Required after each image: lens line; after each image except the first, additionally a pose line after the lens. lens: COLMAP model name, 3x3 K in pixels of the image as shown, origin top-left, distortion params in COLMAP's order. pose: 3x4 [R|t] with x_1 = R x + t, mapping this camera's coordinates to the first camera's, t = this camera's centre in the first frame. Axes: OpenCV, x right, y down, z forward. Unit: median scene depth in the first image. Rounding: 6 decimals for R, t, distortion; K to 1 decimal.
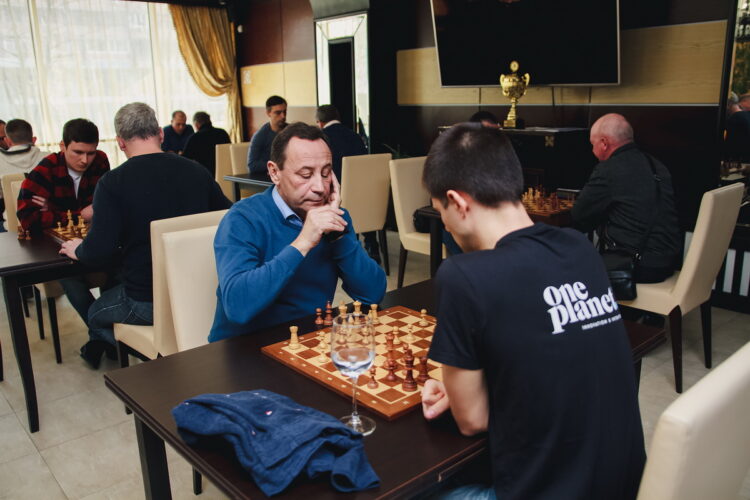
lens RADIAL K [[633.5, 0, 372.5], [0, 633.5, 250.9], [0, 0, 1]] dist [-0.094548, 0.088249]
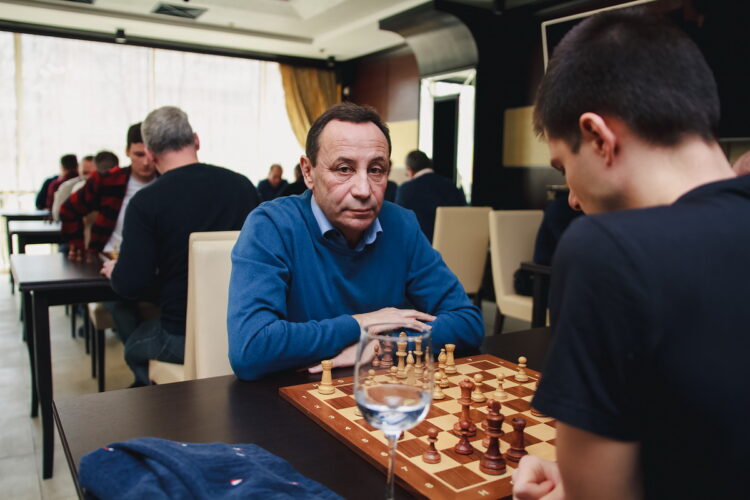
lens RADIAL K [[633.5, 0, 378.9], [0, 633.5, 253.8], [0, 0, 1]] dist [-0.094548, 0.088249]
pose [[0.986702, 0.067013, -0.148084, 0.022762], [-0.084824, 0.989452, -0.117430, 0.080750], [0.138653, 0.128430, 0.981978, 0.323277]]
